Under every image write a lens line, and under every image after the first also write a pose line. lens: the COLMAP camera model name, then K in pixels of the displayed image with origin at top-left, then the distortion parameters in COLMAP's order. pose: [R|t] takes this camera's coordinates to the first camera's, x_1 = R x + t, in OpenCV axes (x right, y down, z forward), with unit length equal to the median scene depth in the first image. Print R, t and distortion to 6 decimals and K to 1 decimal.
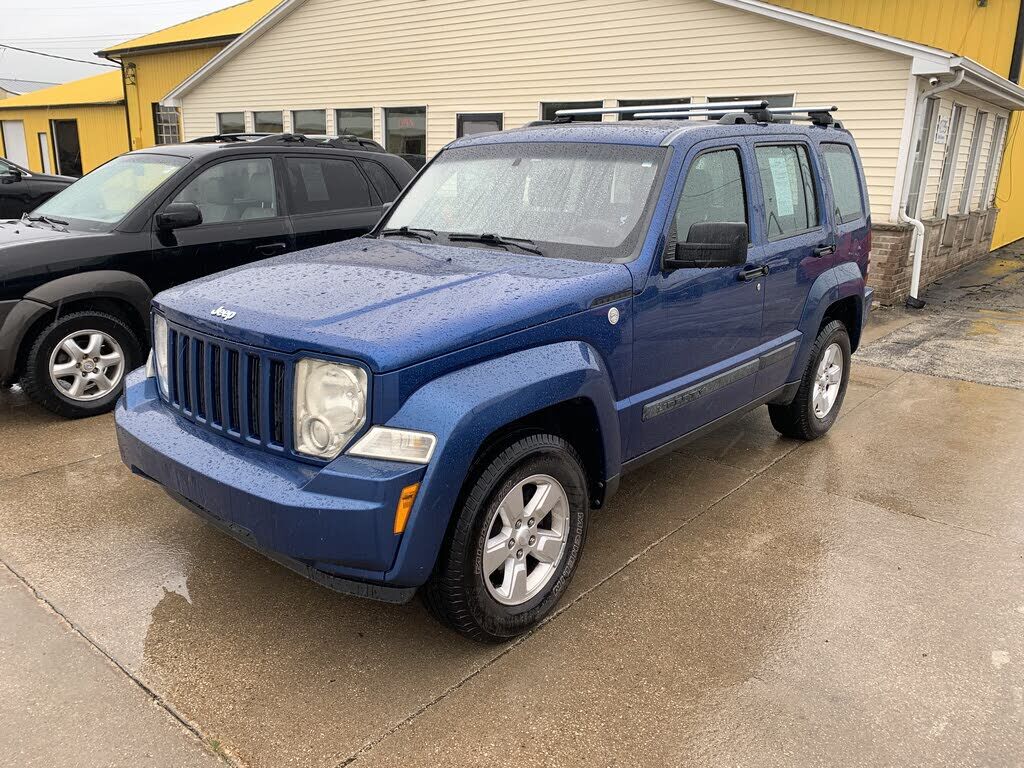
lens RADIAL K [[806.8, 0, 512.0], [0, 806.8, 384.0], [0, 0, 1]] dist [-0.148492, -0.000038]
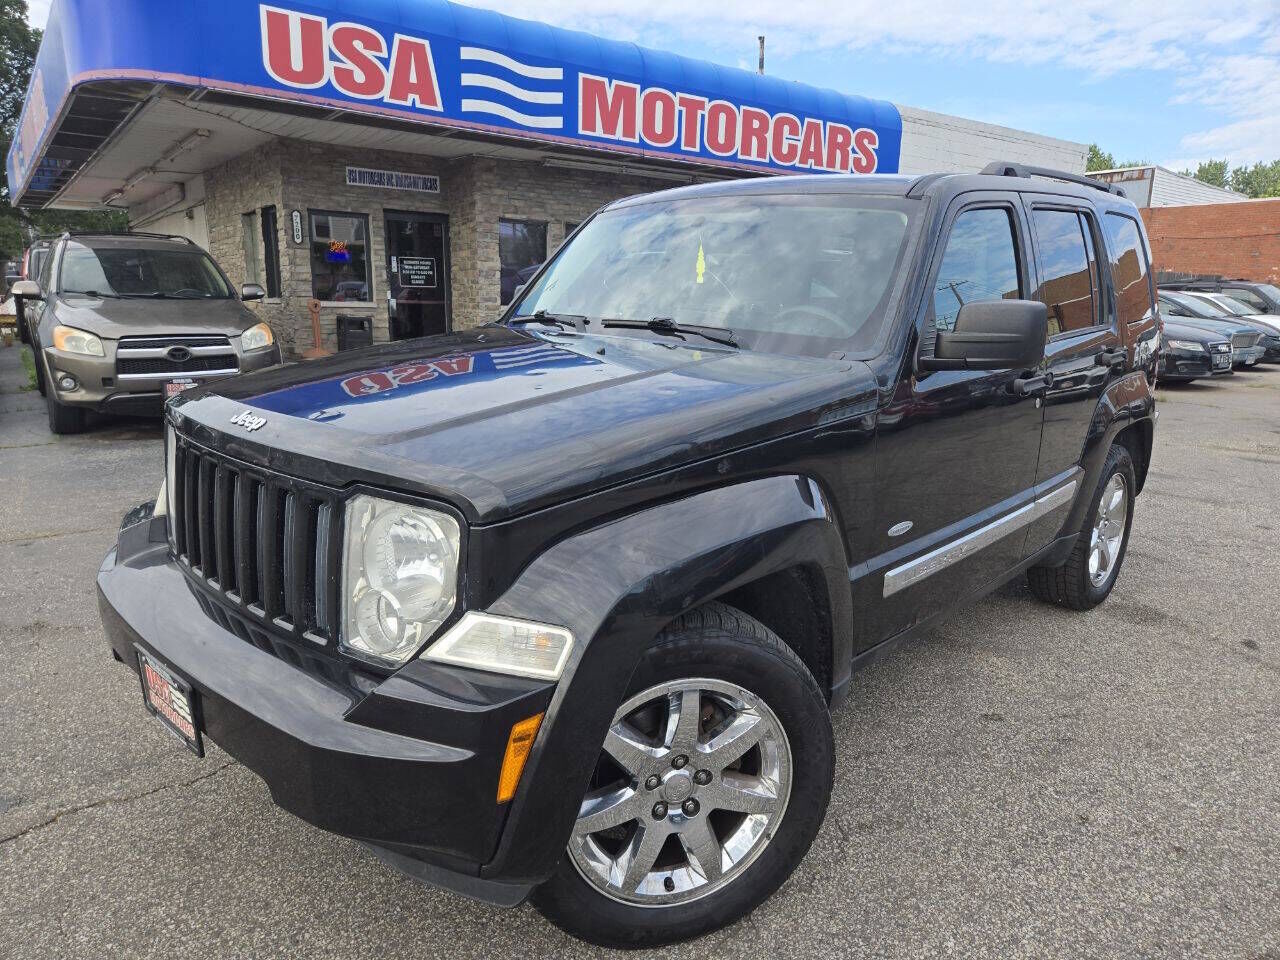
lens RADIAL K [[1008.5, 0, 640.0], [0, 1008.5, 480.0], [0, 0, 1]] dist [-0.148492, -0.000038]
pose [[0.999039, 0.010500, -0.042551, -0.014685], [-0.012738, 0.998530, -0.052686, -0.006874], [0.041935, 0.053177, 0.997704, 0.247268]]
